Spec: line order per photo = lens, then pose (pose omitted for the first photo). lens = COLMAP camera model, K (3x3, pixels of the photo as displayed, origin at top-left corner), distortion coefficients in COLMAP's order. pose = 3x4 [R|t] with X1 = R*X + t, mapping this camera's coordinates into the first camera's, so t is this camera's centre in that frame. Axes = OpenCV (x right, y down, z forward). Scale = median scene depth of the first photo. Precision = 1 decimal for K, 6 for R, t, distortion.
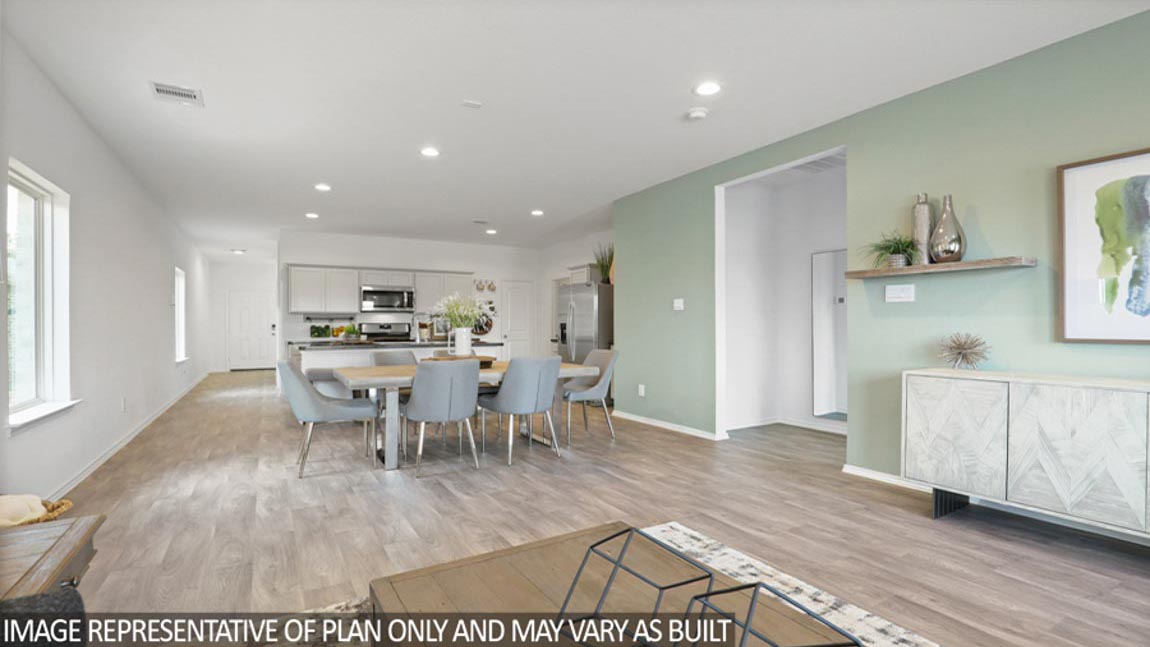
lens RADIAL K [[534.2, 0, 575.0], [0, 534.2, 323.5], [0, 0, 1]] dist [-0.050592, 0.016890]
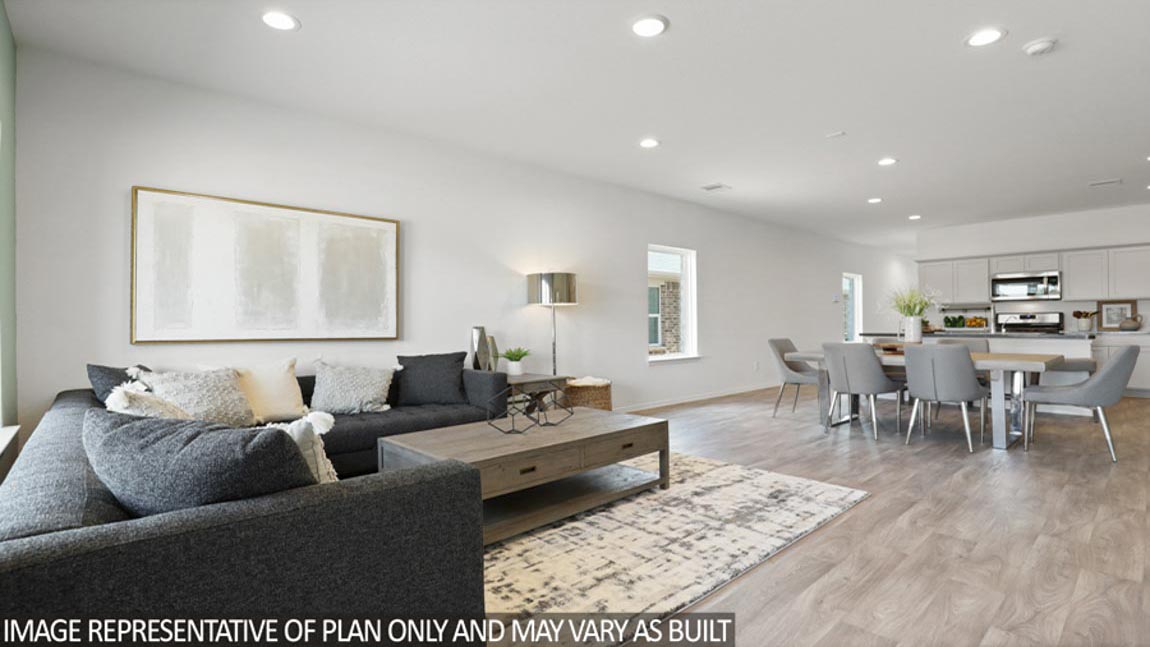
lens RADIAL K [[540.0, 0, 600.3], [0, 540.0, 324.1], [0, 0, 1]] dist [-0.011472, 0.000237]
pose [[0.241206, 0.003191, -0.970469, 0.390962], [0.013084, 0.999893, 0.006540, 0.003393], [0.970386, -0.014275, 0.241138, 0.066828]]
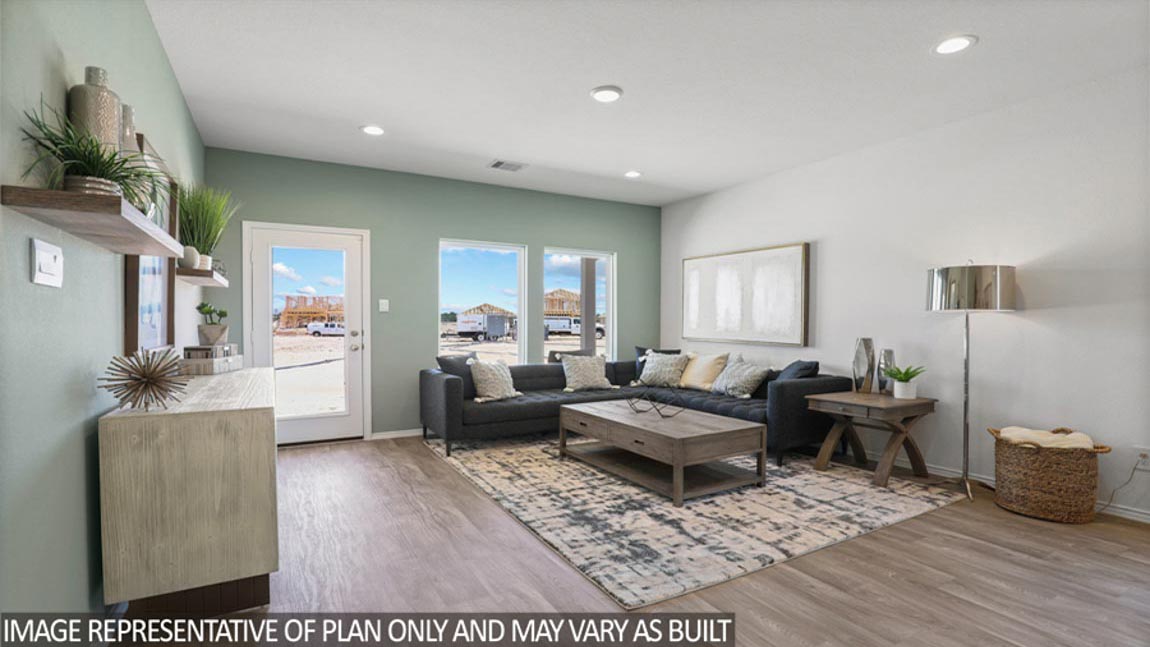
lens RADIAL K [[534.2, 0, 575.0], [0, 534.2, 323.5], [0, 0, 1]] dist [-0.050592, 0.016890]
pose [[-0.999911, -0.000016, 0.013347, 0.086752], [-0.000054, 0.999996, -0.002803, -0.004414], [-0.013347, -0.002803, -0.999907, 0.594437]]
